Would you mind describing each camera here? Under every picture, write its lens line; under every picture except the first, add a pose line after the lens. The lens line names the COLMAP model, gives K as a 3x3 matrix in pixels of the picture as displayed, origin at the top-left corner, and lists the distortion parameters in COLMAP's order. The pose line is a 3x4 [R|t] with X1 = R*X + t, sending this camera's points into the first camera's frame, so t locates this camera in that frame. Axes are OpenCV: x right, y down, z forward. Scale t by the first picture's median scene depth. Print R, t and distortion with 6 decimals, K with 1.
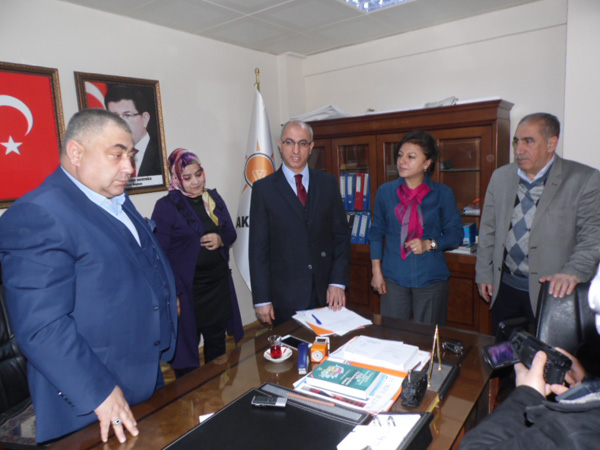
lens RADIAL K [[425.4, 0, 311.3], [0, 425.4, 215.4], [0, 0, 1]] dist [-0.021104, 0.009332]
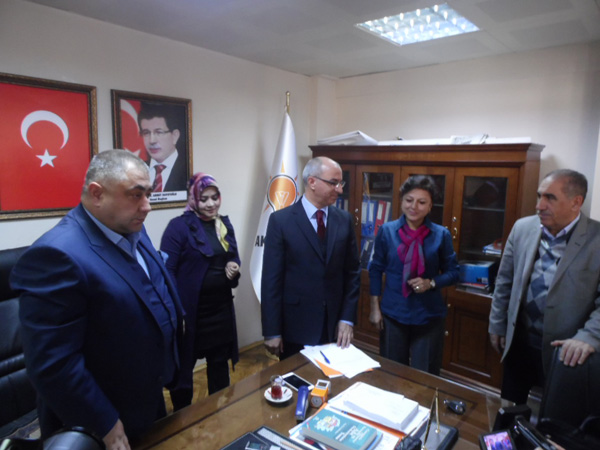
lens RADIAL K [[425.4, 0, 309.9], [0, 425.4, 214.8], [0, 0, 1]] dist [-0.021104, 0.009332]
pose [[0.994780, 0.078031, -0.065751, 0.022213], [-0.079046, 0.996786, -0.012979, -0.069322], [0.064526, 0.018109, 0.997752, -0.003997]]
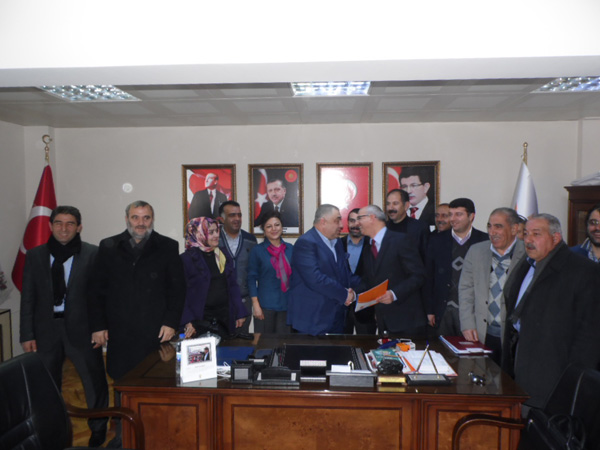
lens RADIAL K [[425.4, 0, 303.3], [0, 425.4, 224.8], [0, 0, 1]] dist [-0.021104, 0.009332]
pose [[0.509147, 0.082899, -0.856678, 0.935905], [-0.142408, 0.989745, 0.011139, -0.073736], [0.848817, 0.116326, 0.515731, -0.164926]]
